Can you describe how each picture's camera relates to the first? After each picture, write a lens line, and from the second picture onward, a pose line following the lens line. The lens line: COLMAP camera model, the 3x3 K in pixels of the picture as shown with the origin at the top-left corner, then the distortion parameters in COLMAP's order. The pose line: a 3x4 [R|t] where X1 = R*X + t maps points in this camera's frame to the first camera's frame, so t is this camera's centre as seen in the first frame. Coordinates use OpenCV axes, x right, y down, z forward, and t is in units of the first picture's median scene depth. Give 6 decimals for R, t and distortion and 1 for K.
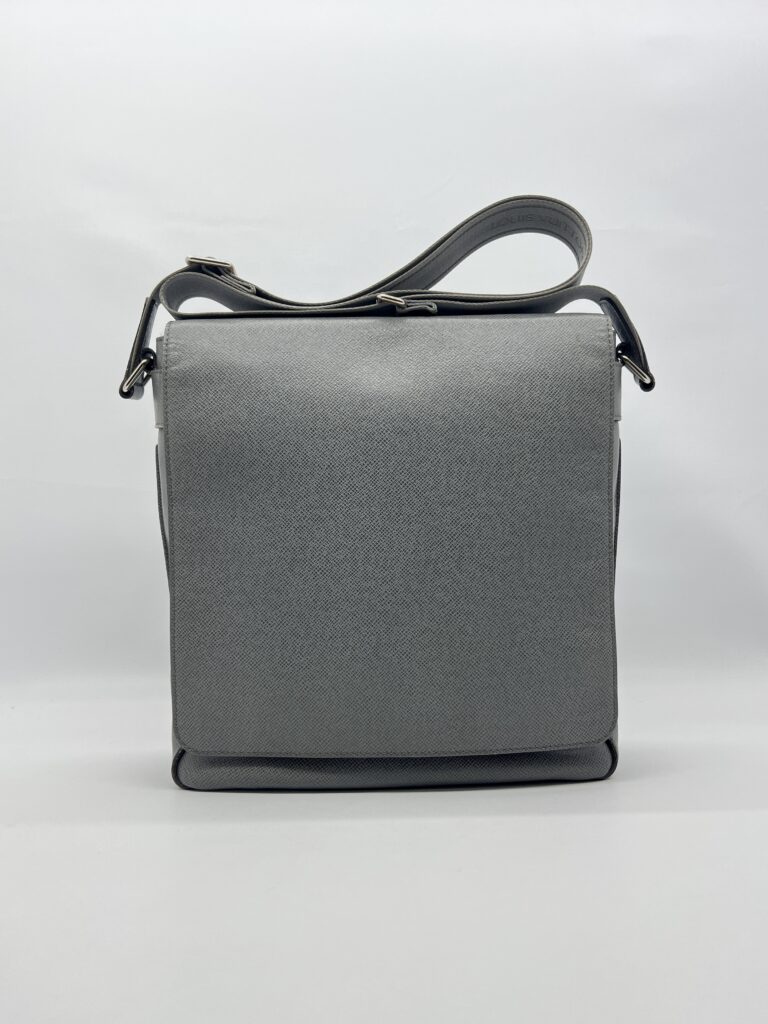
lens RADIAL K [[777.9, 0, 387.7], [0, 777.9, 510.3], [0, 0, 1]] dist [0.021786, 0.002659]
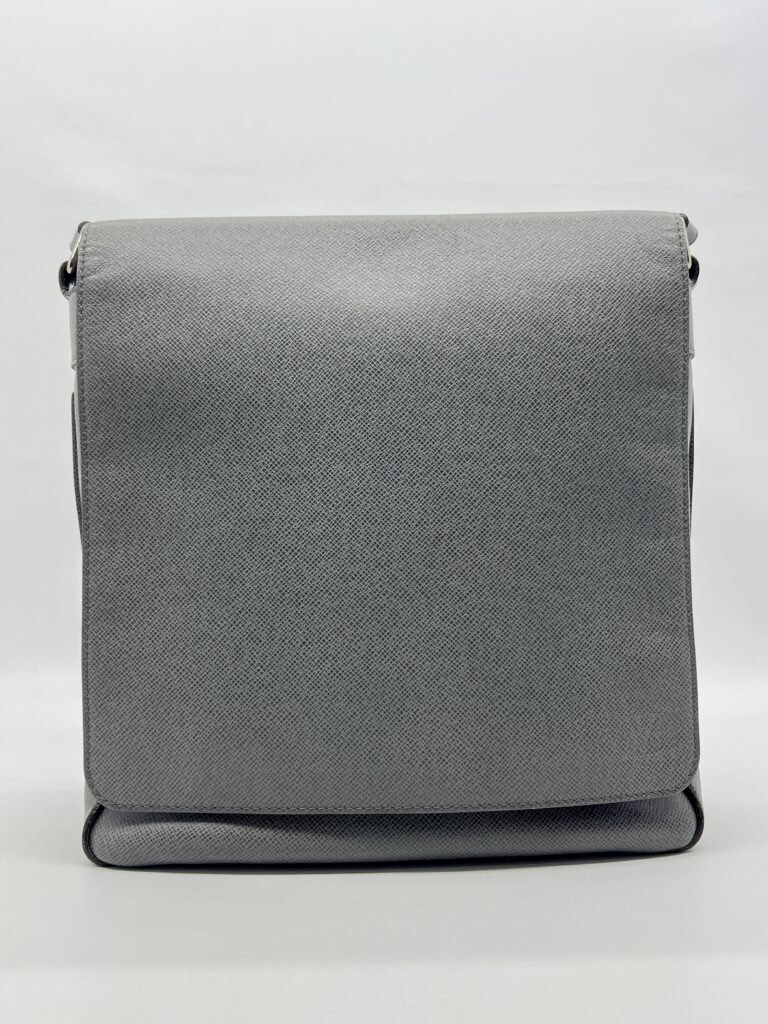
lens RADIAL K [[777.9, 0, 380.0], [0, 777.9, 514.0], [0, 0, 1]] dist [0.021786, 0.002659]
pose [[0.999977, 0.000222, 0.006851, -0.007484], [0.000086, 0.998994, -0.044853, 0.075542], [-0.006854, 0.044853, 0.998970, 0.274894]]
